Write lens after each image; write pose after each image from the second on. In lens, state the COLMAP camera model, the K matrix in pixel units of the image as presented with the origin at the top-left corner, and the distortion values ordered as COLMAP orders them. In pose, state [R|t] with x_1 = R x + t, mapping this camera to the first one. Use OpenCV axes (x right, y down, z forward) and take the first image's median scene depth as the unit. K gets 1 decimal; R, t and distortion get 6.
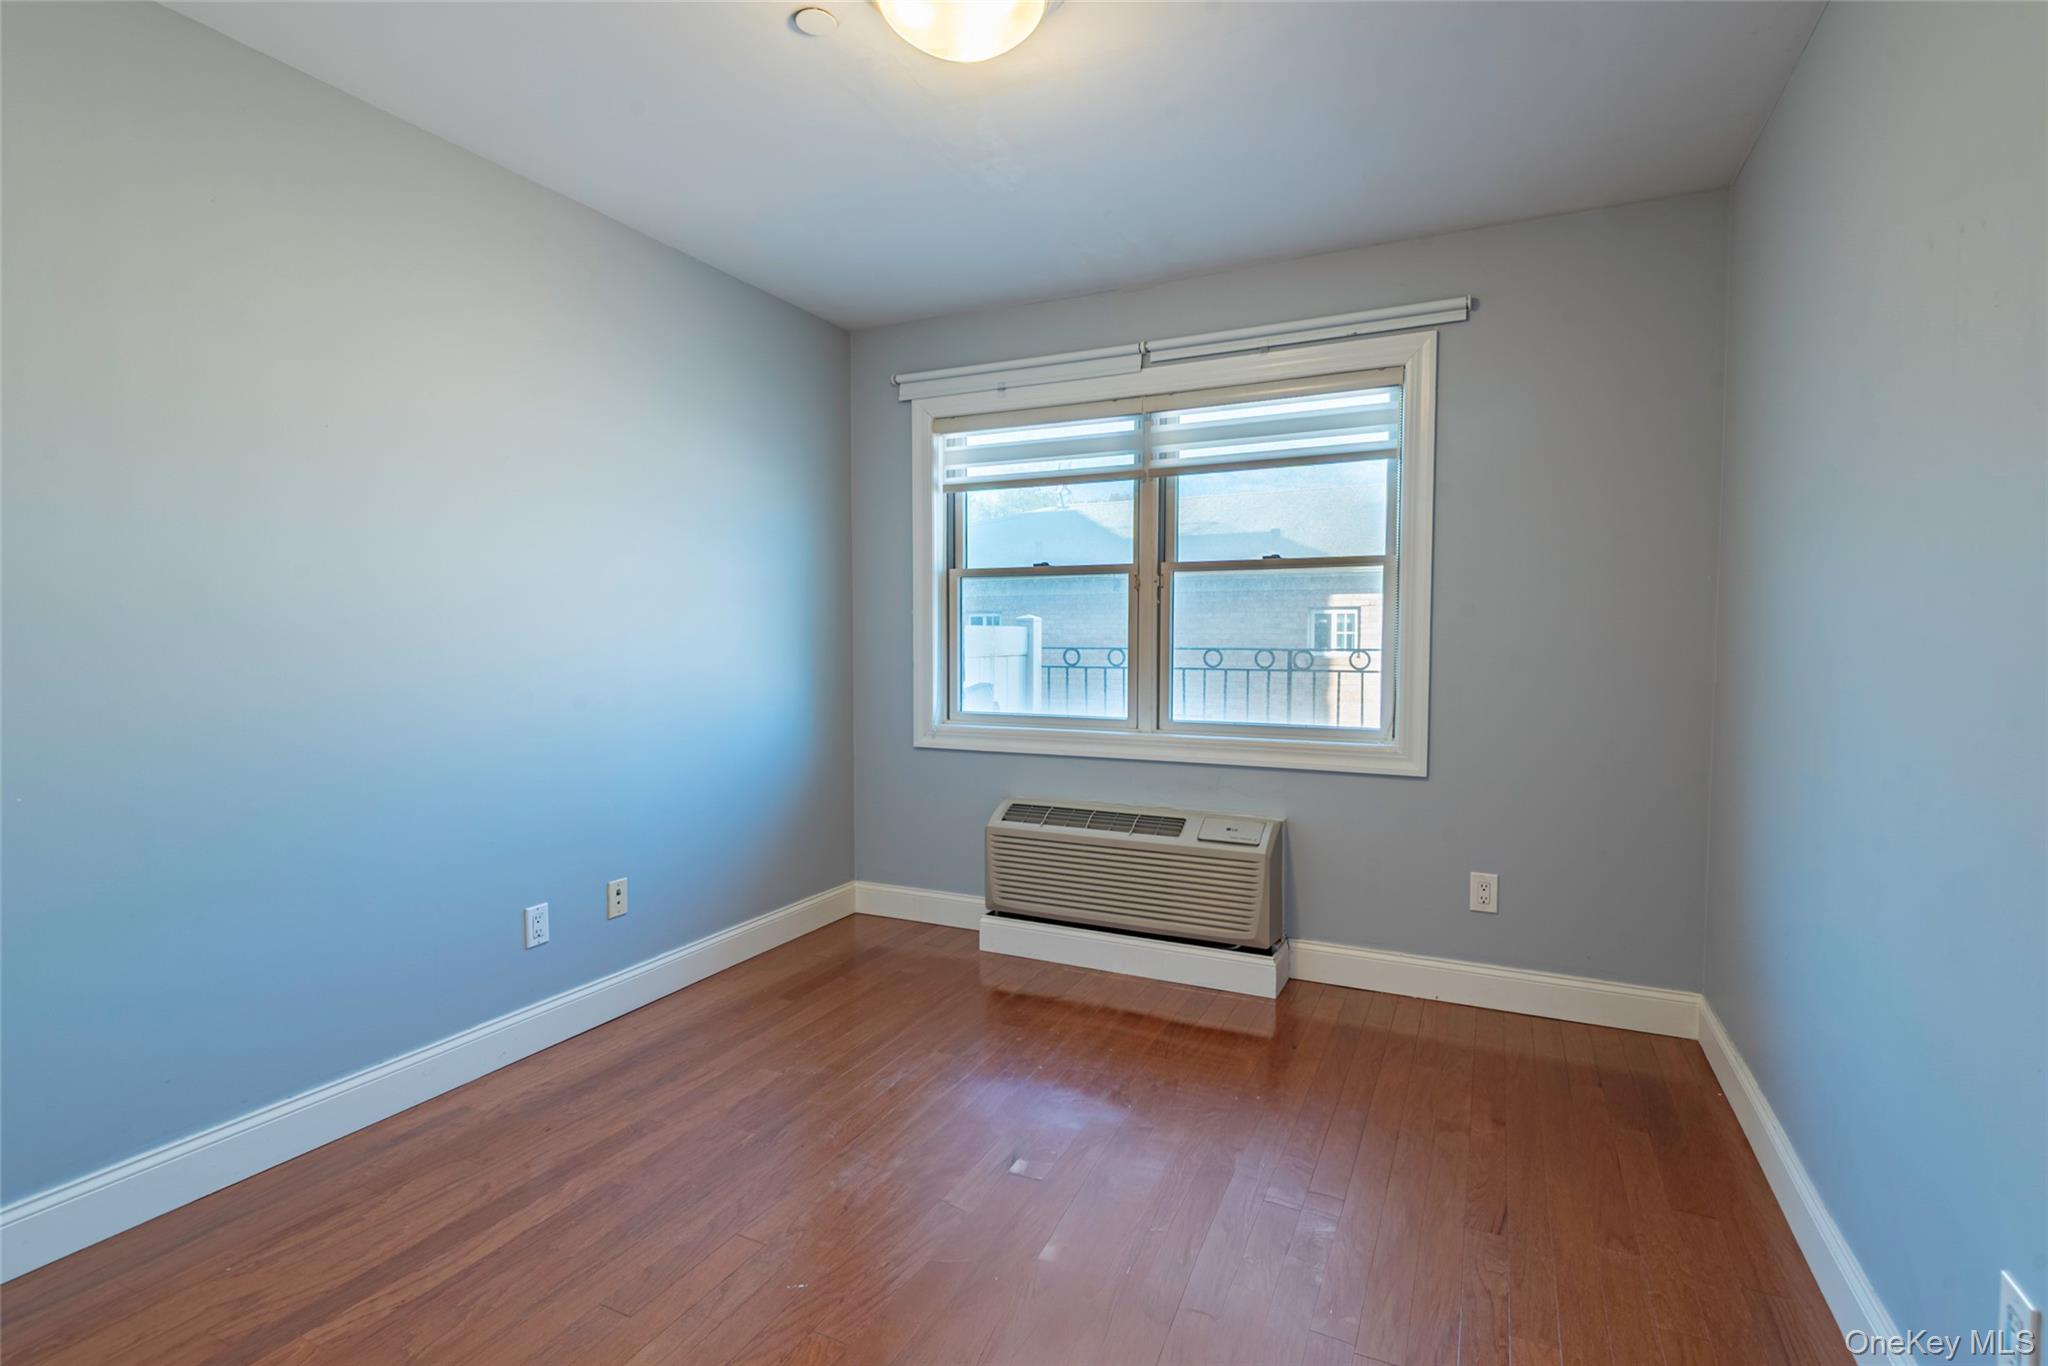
lens RADIAL K [[965.2, 0, 1026.9], [0, 965.2, 678.8], [0, 0, 1]] dist [0.043520, -0.026129]
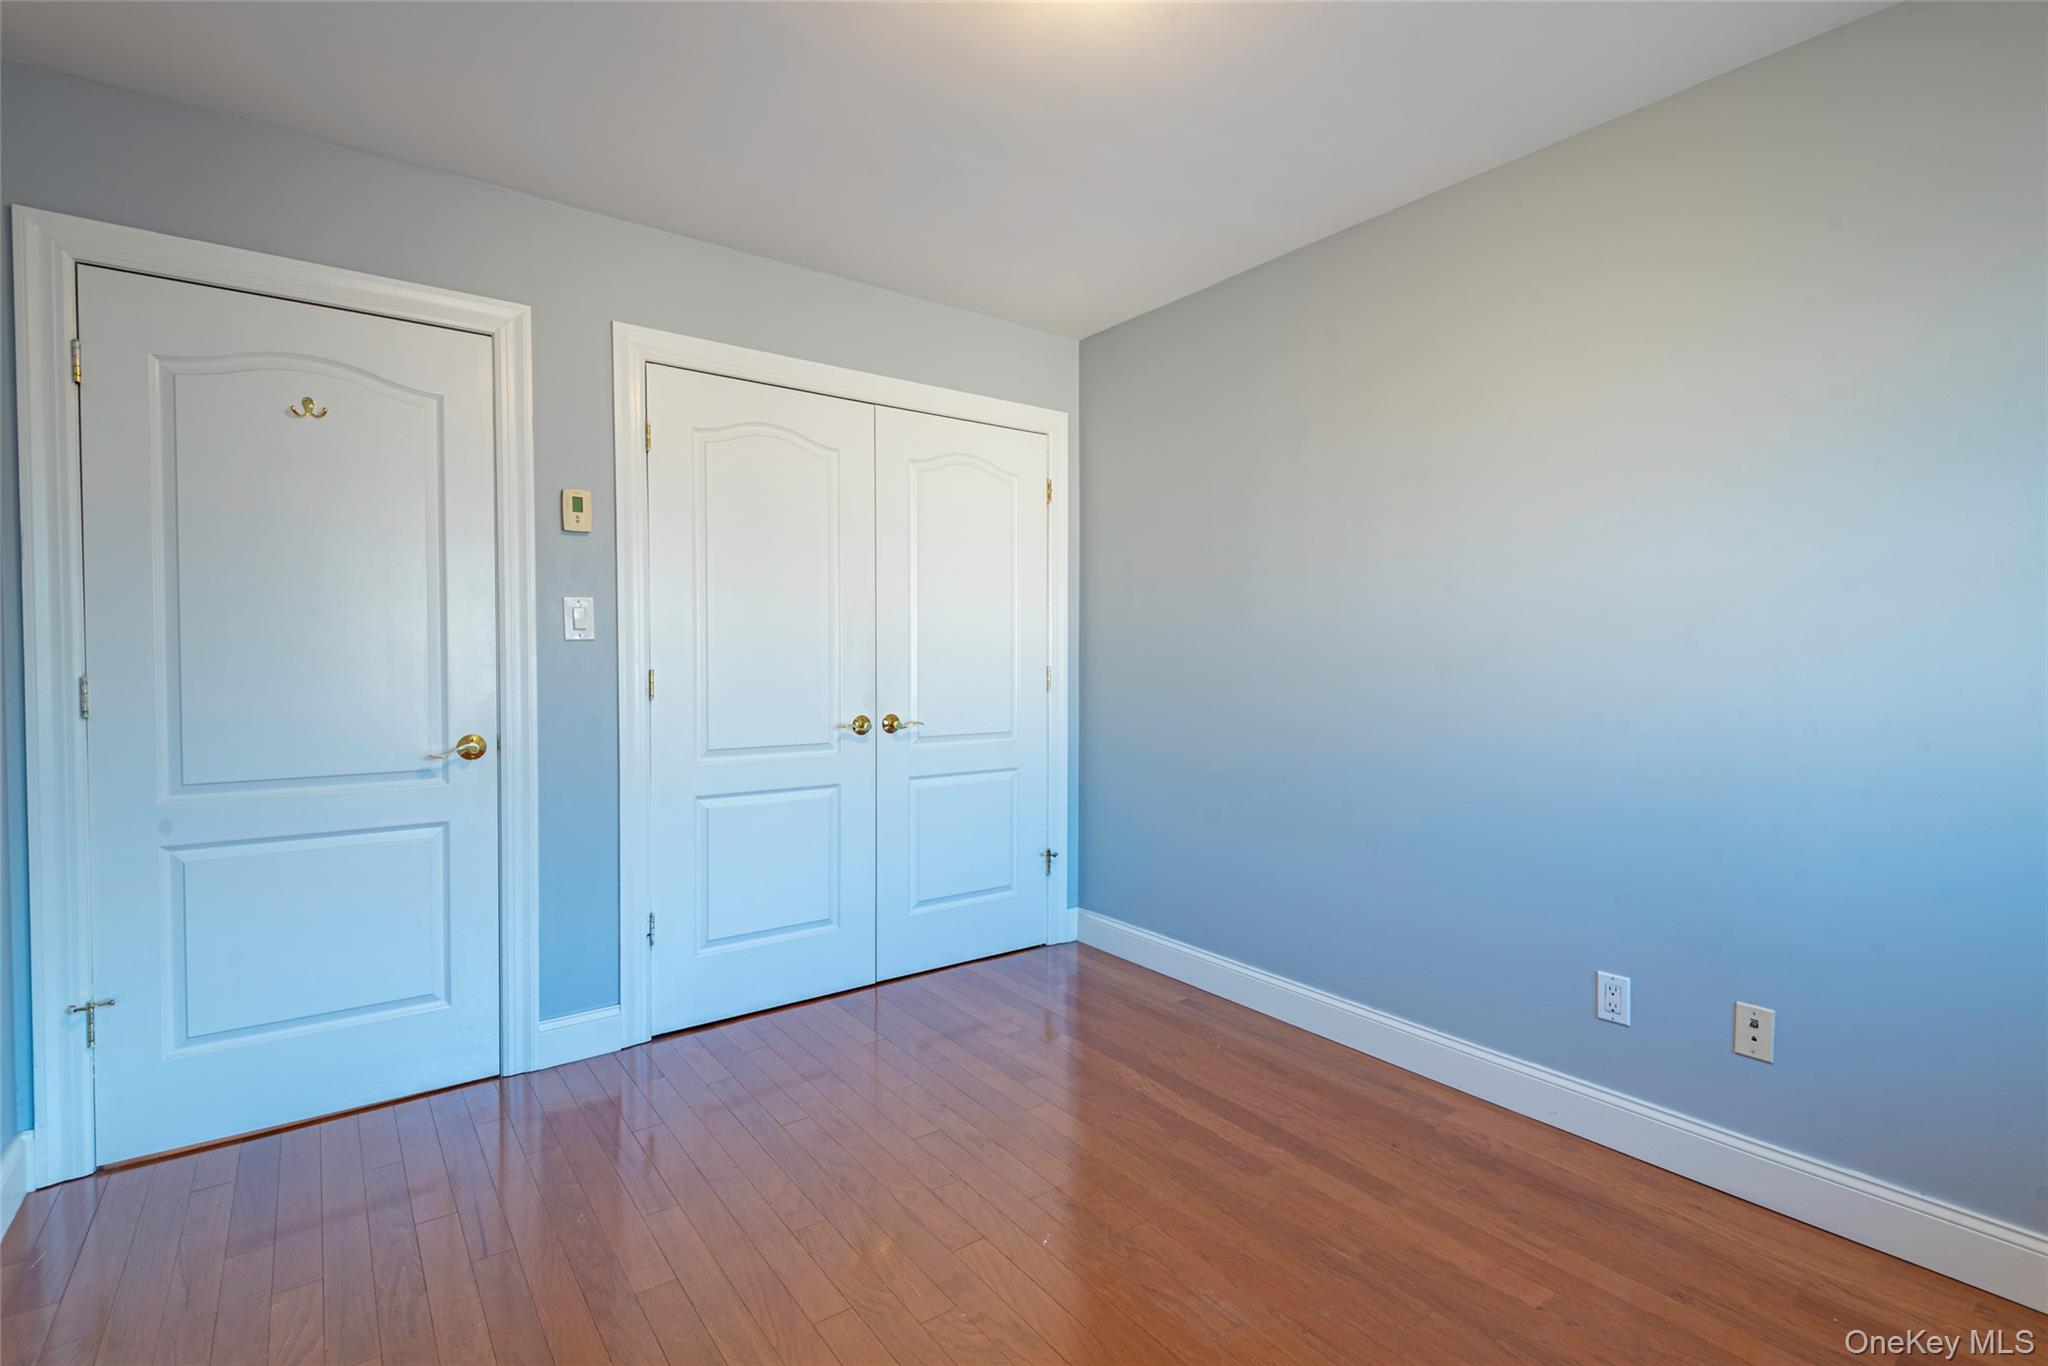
lens RADIAL K [[989.5, 0, 1021.8], [0, 989.5, 678.1], [0, 0, 1]] dist [0.048764, -0.029759]
pose [[-0.481152, 0.024926, -0.876283, 0.544167], [-0.034570, 0.998279, 0.047378, -0.049873], [0.875955, 0.053089, -0.479462, 1.054703]]
